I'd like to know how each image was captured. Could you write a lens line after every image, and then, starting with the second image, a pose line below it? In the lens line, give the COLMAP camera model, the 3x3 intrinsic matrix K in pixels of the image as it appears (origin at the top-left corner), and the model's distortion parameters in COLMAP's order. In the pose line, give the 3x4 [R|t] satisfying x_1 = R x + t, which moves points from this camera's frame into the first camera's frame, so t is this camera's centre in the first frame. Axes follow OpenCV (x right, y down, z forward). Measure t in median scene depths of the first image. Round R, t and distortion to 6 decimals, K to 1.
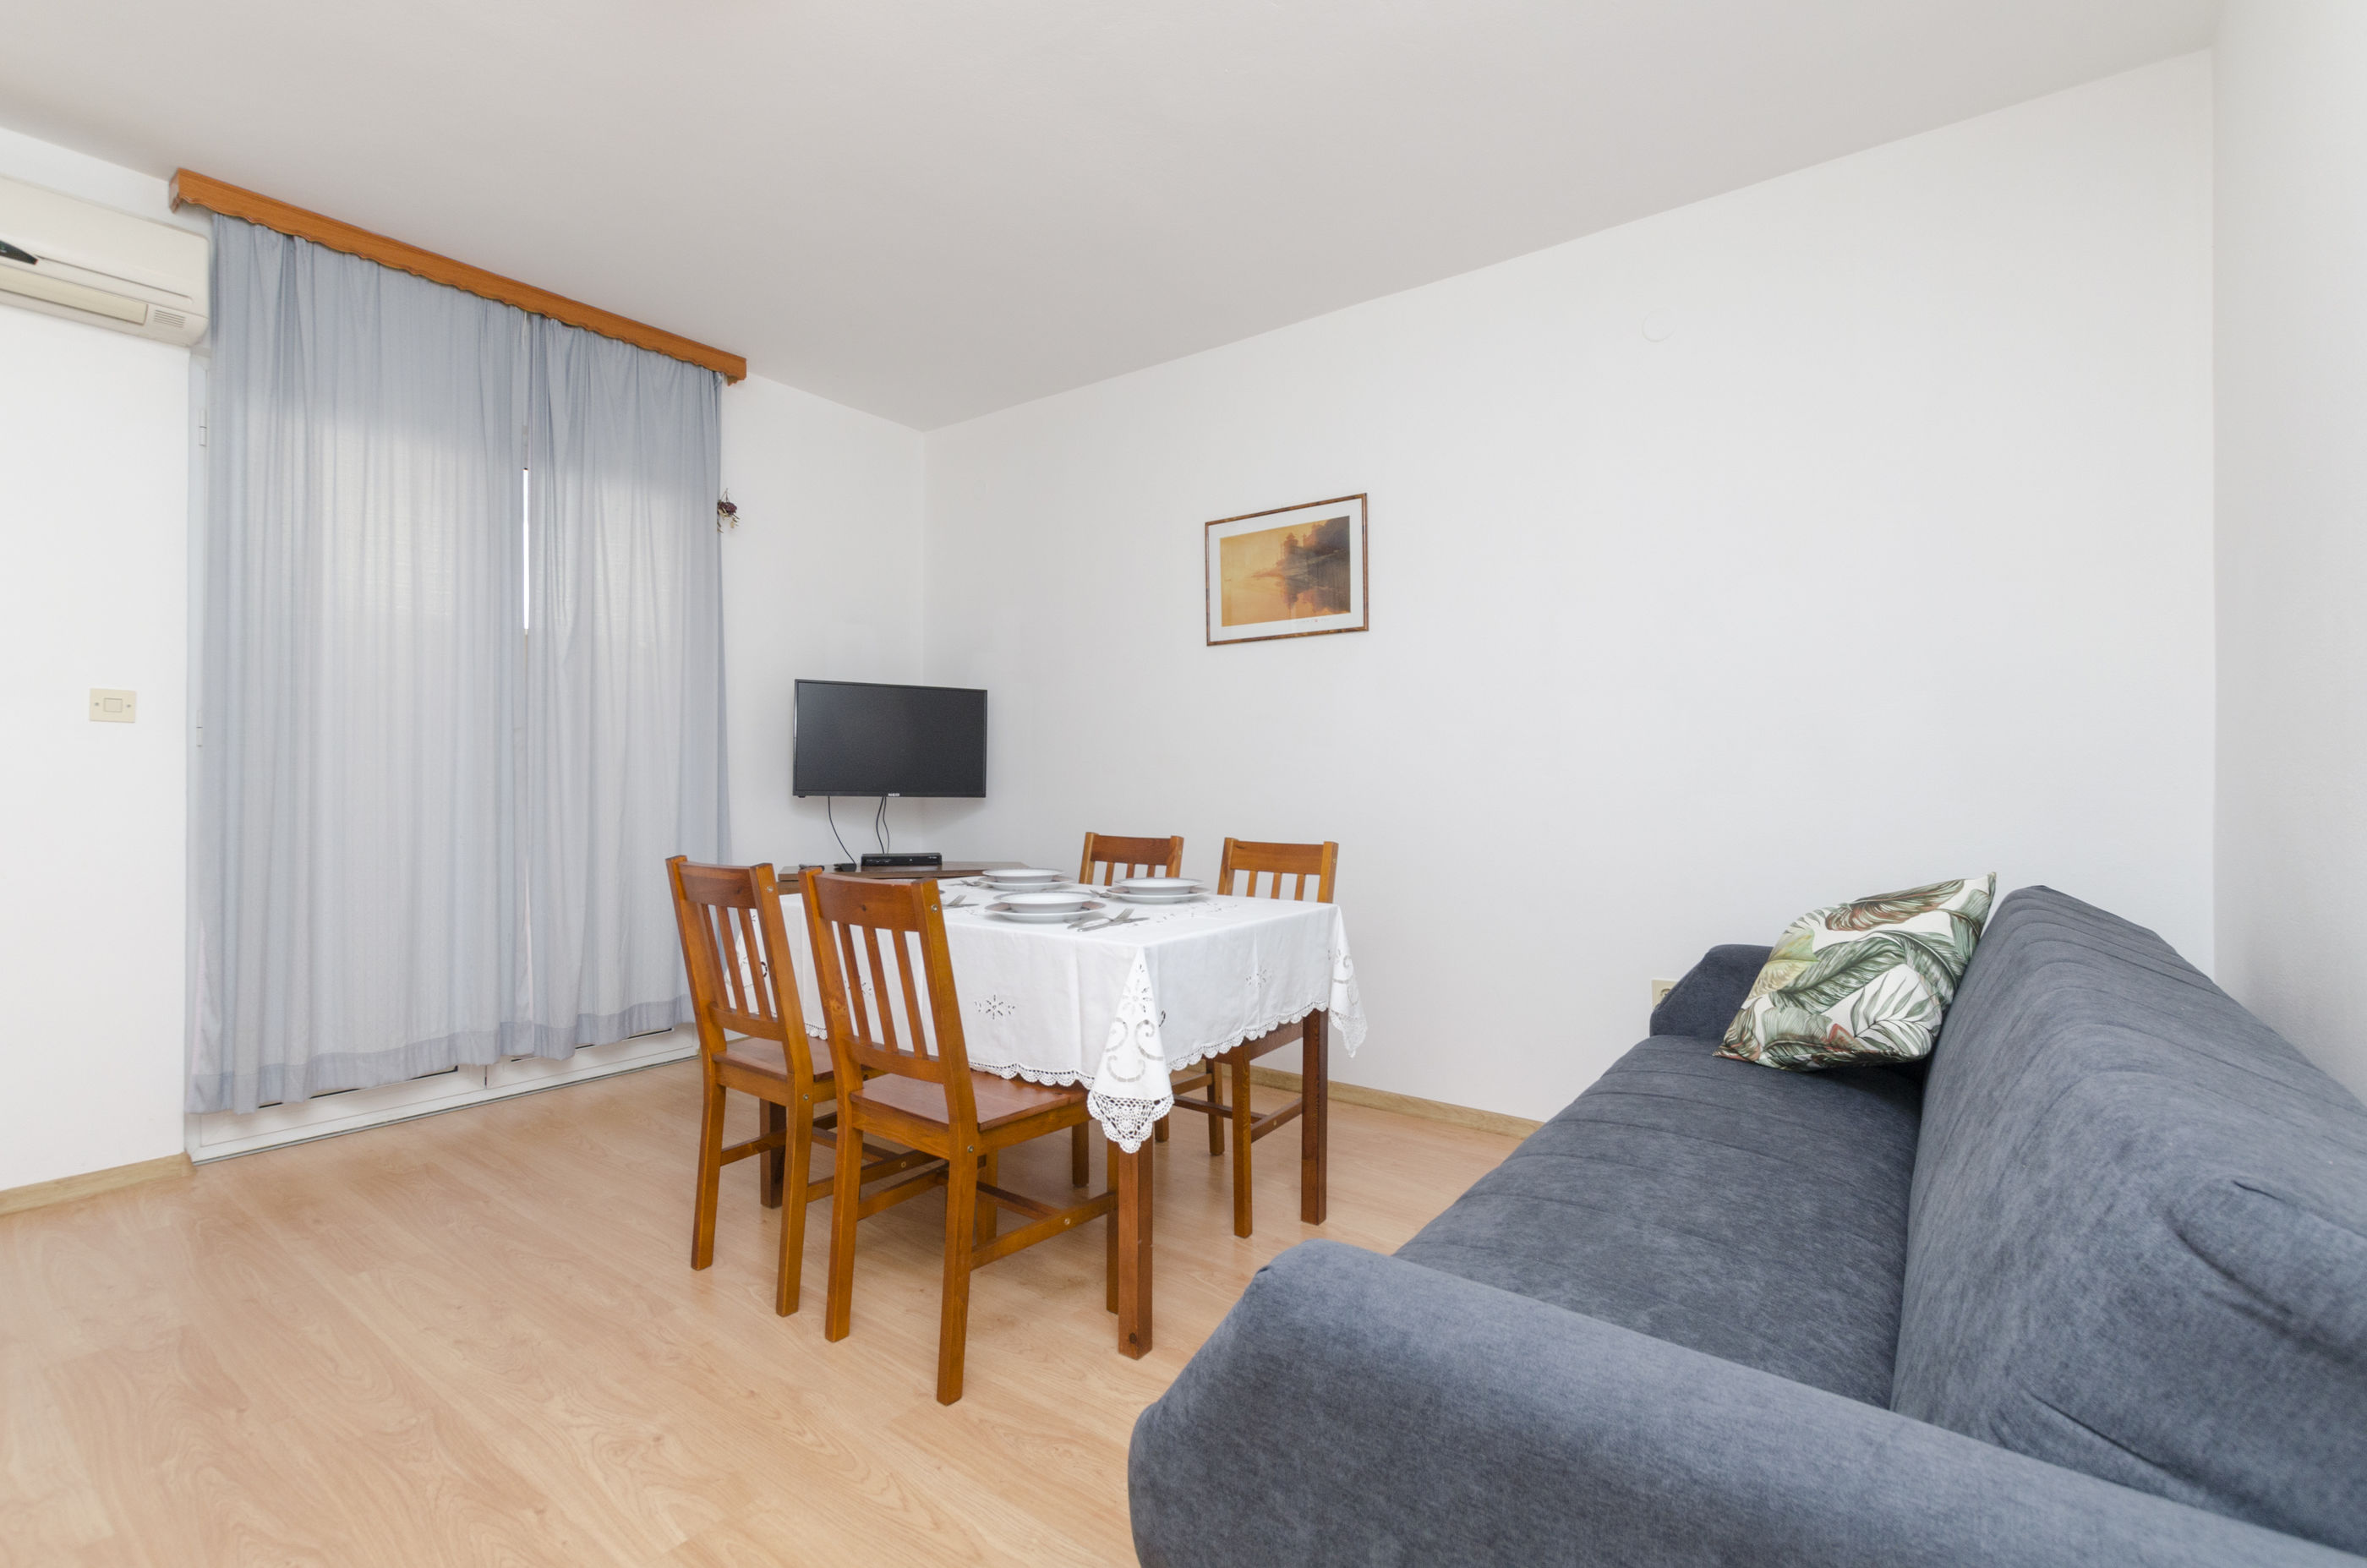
lens RADIAL K [[1049.7, 0, 1183.5], [0, 1049.7, 784.0], [0, 0, 1]] dist [0.001811, -0.000138]
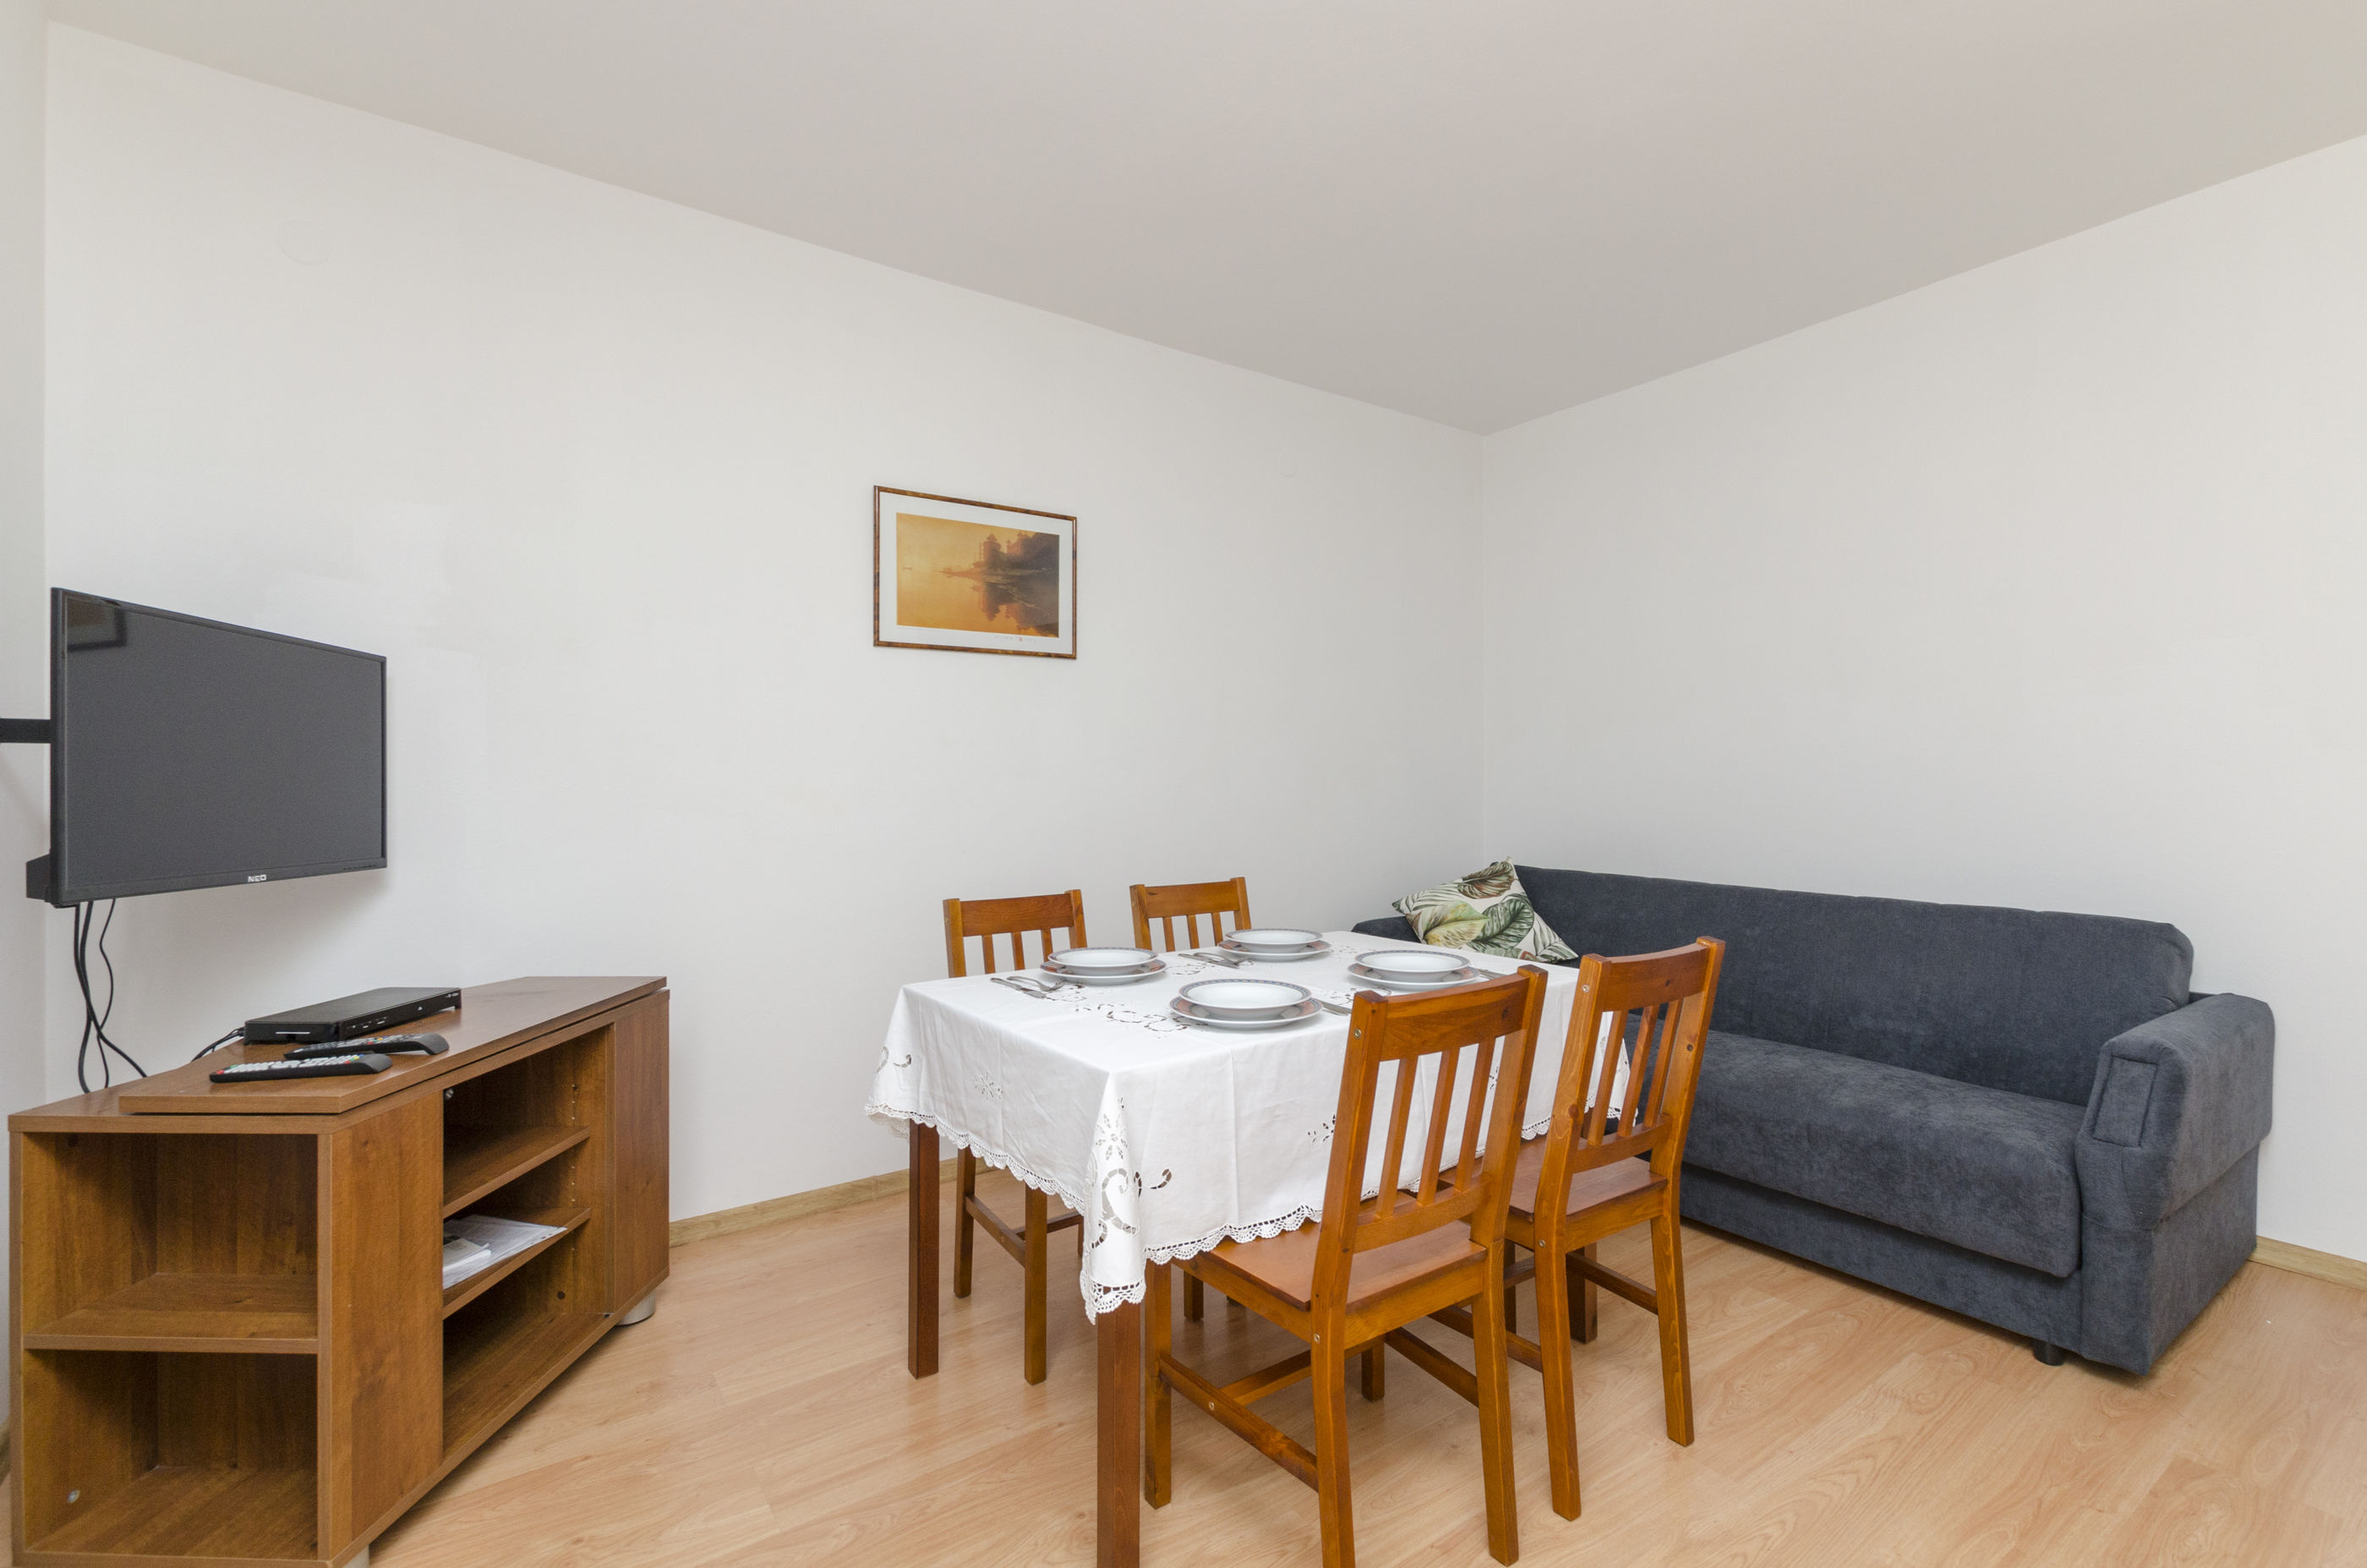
lens RADIAL K [[1032.5, 0, 1183.5], [0, 1032.5, 784.0], [0, 0, 1]] dist [0.010987, -0.005919]
pose [[0.316685, -0.007594, 0.948501, -0.685188], [0.012403, 0.999916, 0.003864, -0.033418], [-0.948450, 0.010541, 0.316752, 0.597086]]
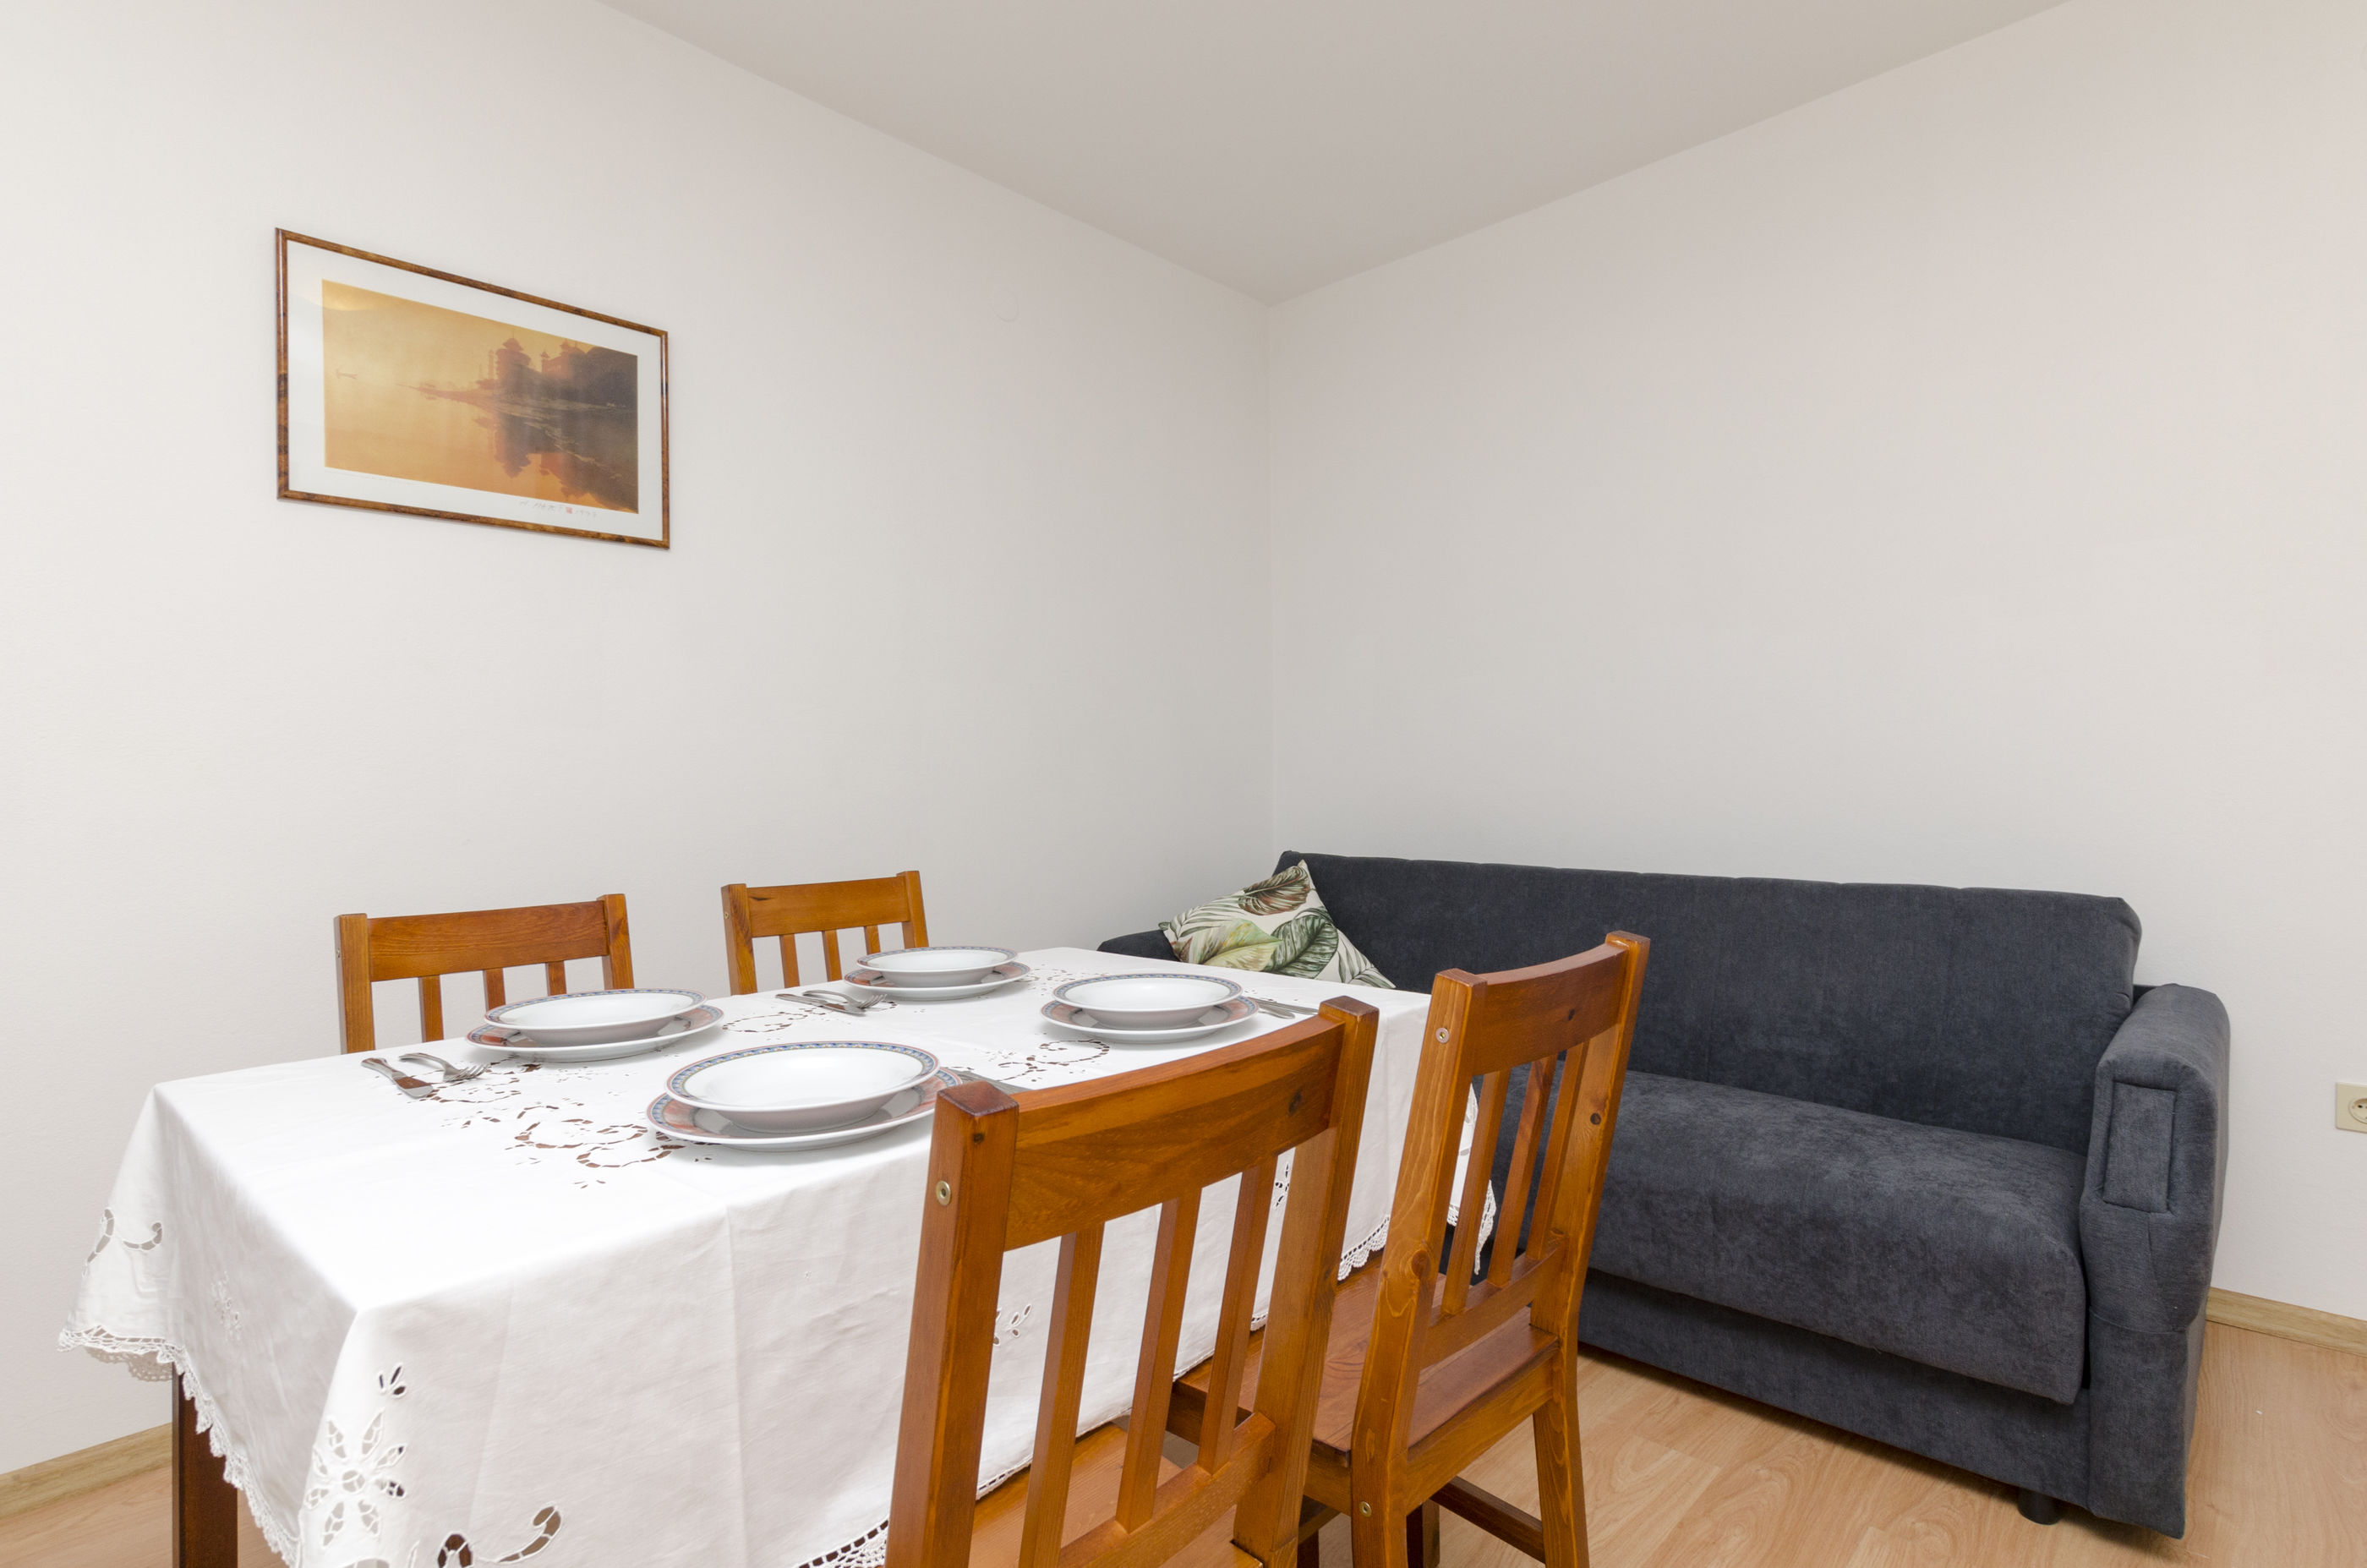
lens RADIAL K [[1148.0, 0, 1183.5], [0, 1148.0, 784.0], [0, 0, 1]] dist [0.000841, 0.000202]
pose [[0.121223, -0.005349, 0.992611, -0.469678], [0.020366, 0.999788, 0.002900, 0.000249], [-0.992416, 0.019864, 0.121306, 0.600574]]
